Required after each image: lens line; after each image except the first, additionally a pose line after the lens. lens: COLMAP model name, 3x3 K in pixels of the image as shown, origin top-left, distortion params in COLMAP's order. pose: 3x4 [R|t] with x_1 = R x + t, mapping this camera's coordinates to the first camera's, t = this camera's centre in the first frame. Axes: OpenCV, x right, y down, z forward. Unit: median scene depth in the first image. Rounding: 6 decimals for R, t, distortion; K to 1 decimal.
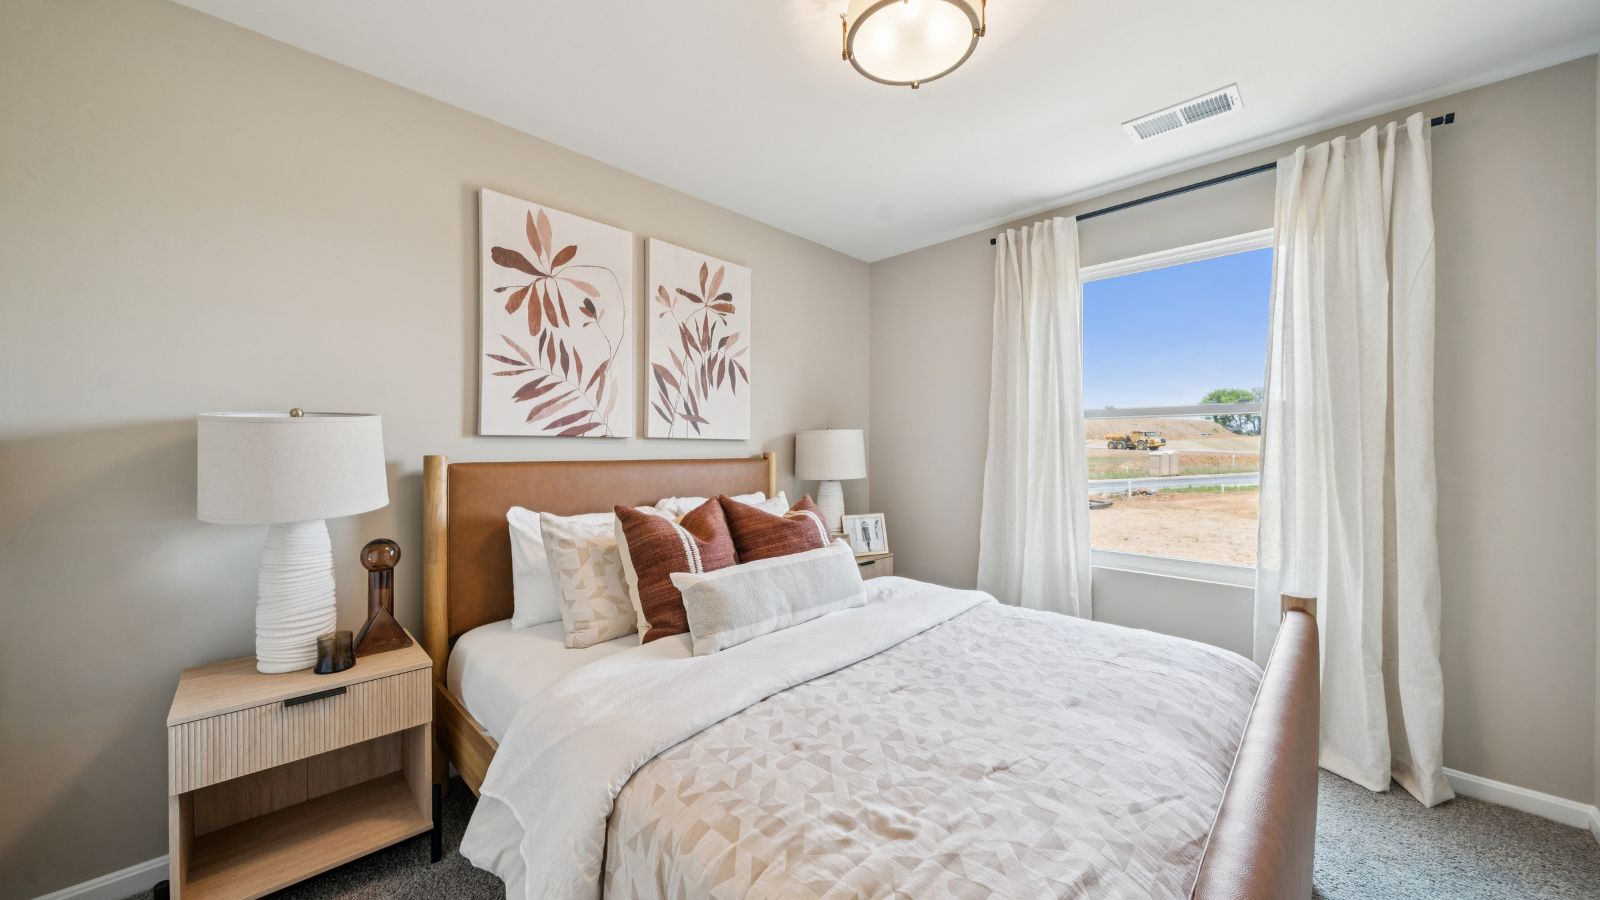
lens RADIAL K [[552.4, 0, 794.9], [0, 552.4, 447.6], [0, 0, 1]] dist [-0.007010, 0.000125]
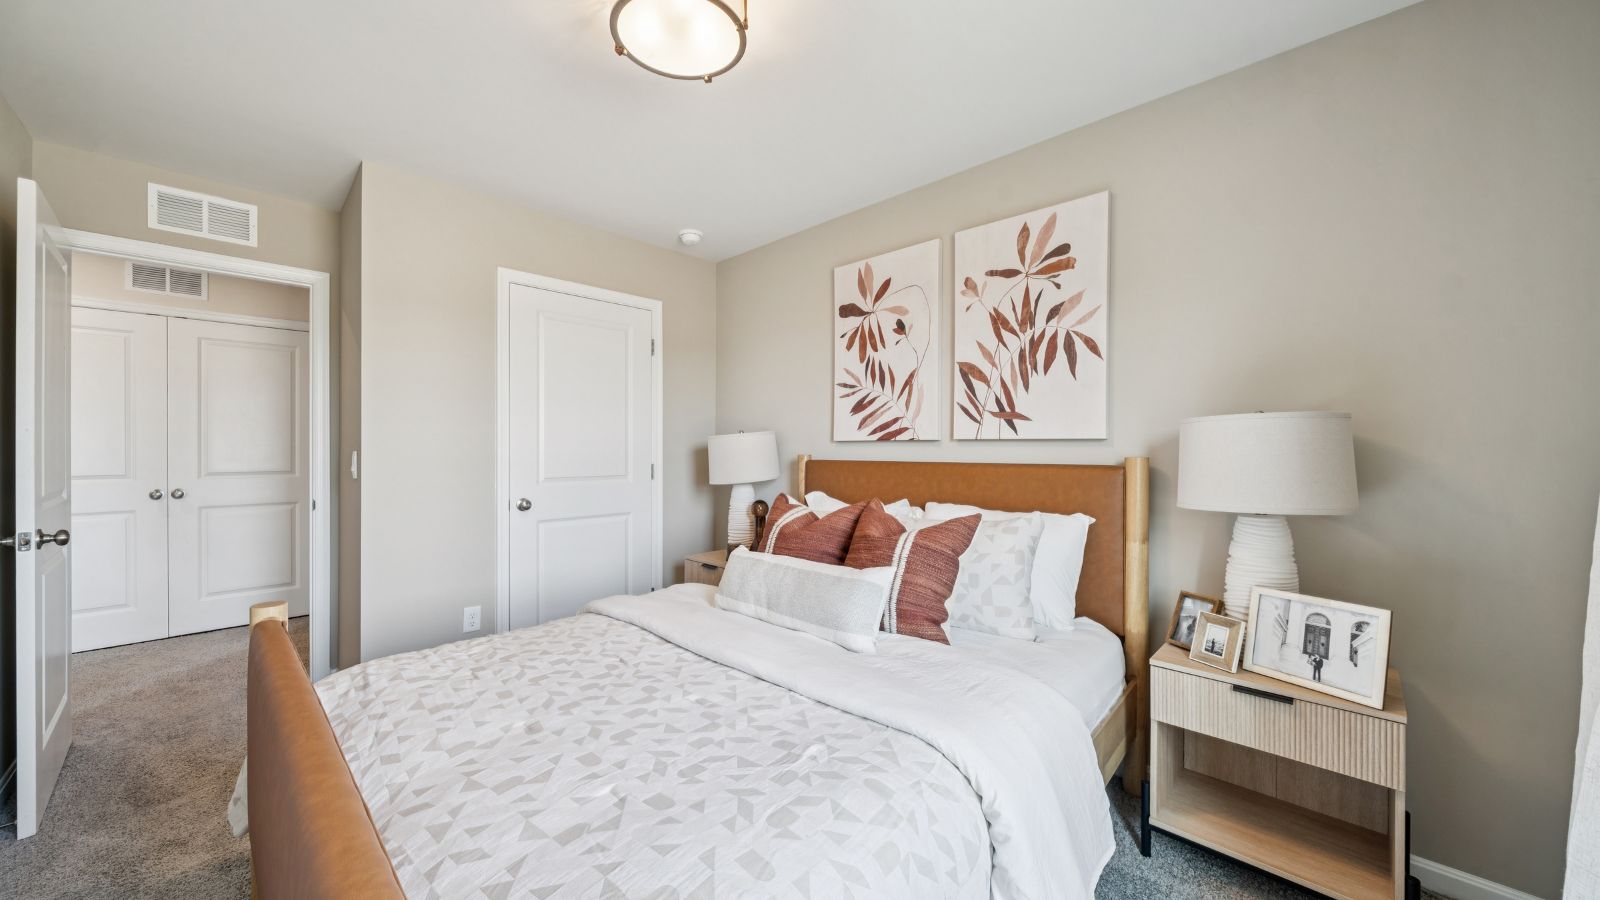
lens RADIAL K [[552.4, 0, 793.9], [0, 552.4, 450.8], [0, 0, 1]] dist [-0.007010, 0.000125]
pose [[0.029404, 0.004186, -0.999559, 0.775710], [0.002157, 0.999989, 0.004251, -0.003330], [0.999565, -0.002281, 0.029395, 0.762823]]
